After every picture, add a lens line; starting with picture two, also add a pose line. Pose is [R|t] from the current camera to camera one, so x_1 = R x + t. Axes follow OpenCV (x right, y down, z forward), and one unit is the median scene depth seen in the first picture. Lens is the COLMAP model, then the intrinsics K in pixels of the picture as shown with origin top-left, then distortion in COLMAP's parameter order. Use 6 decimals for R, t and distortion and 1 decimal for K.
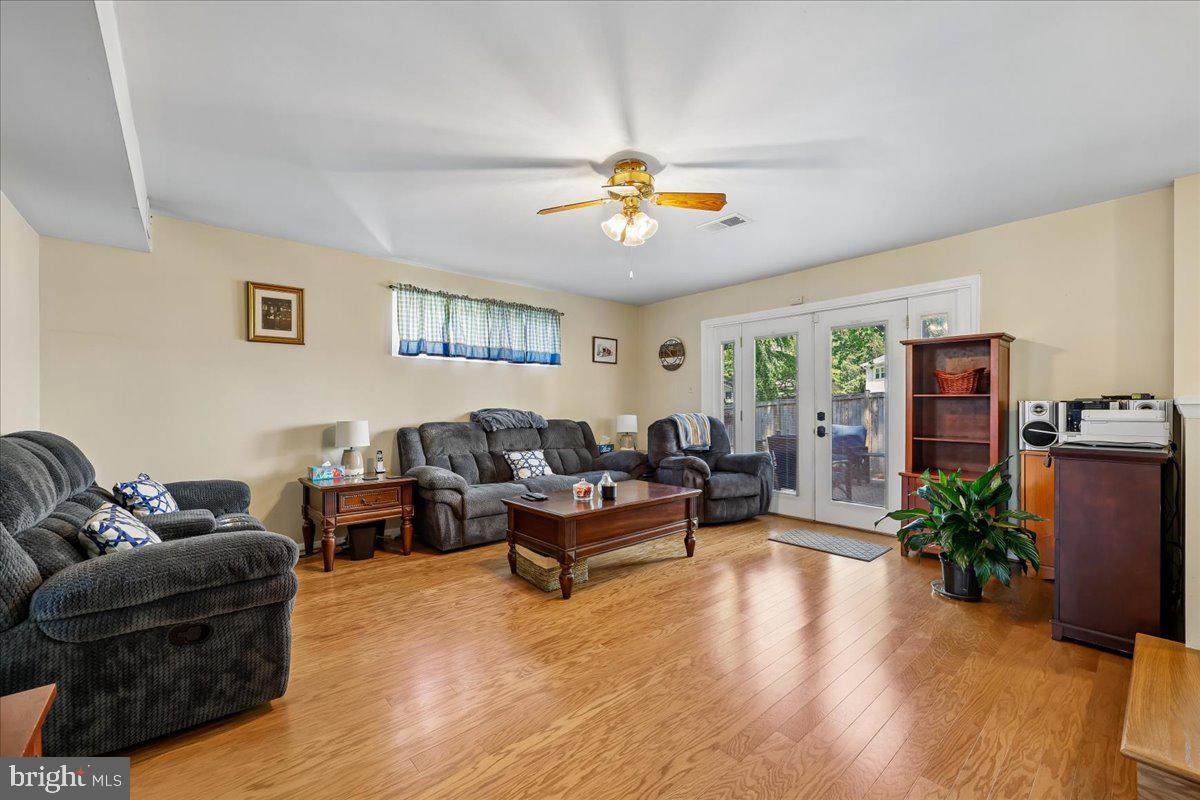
lens RADIAL K [[484.9, 0, 595.4], [0, 484.9, 409.8], [0, 0, 1]] dist [0.001113, -0.000511]
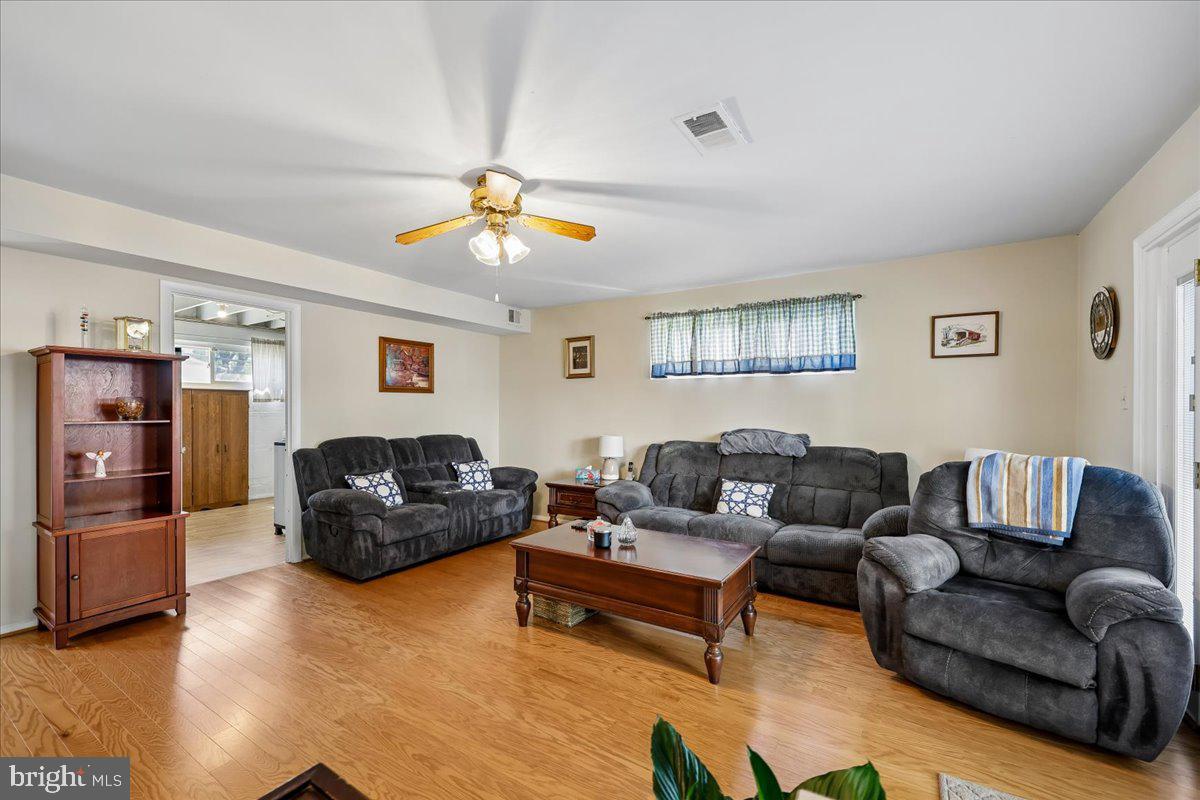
lens RADIAL K [[484.9, 0, 602.4], [0, 484.9, 412.9], [0, 0, 1]] dist [0.001113, -0.000511]
pose [[0.289780, 0.009903, -0.957042, 0.556607], [-0.007722, 0.999938, 0.008008, -0.036843], [0.957062, 0.005069, 0.289838, 0.506159]]
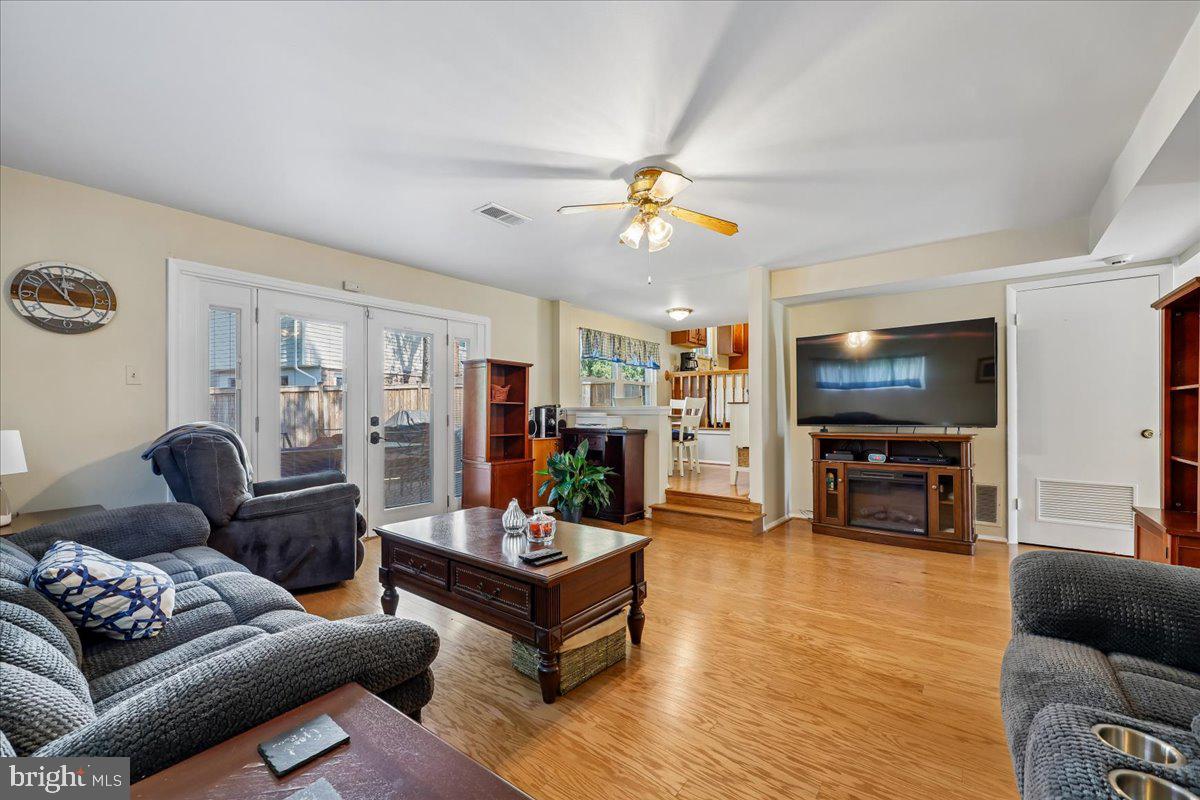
lens RADIAL K [[484.9, 0, 610.0], [0, 484.9, 411.8], [0, 0, 1]] dist [0.001113, -0.000511]
pose [[-0.204998, 0.005056, 0.978749, -0.496931], [0.010430, 0.999941, -0.002981, 0.002514], [-0.978707, 0.009597, -0.205039, 0.707680]]
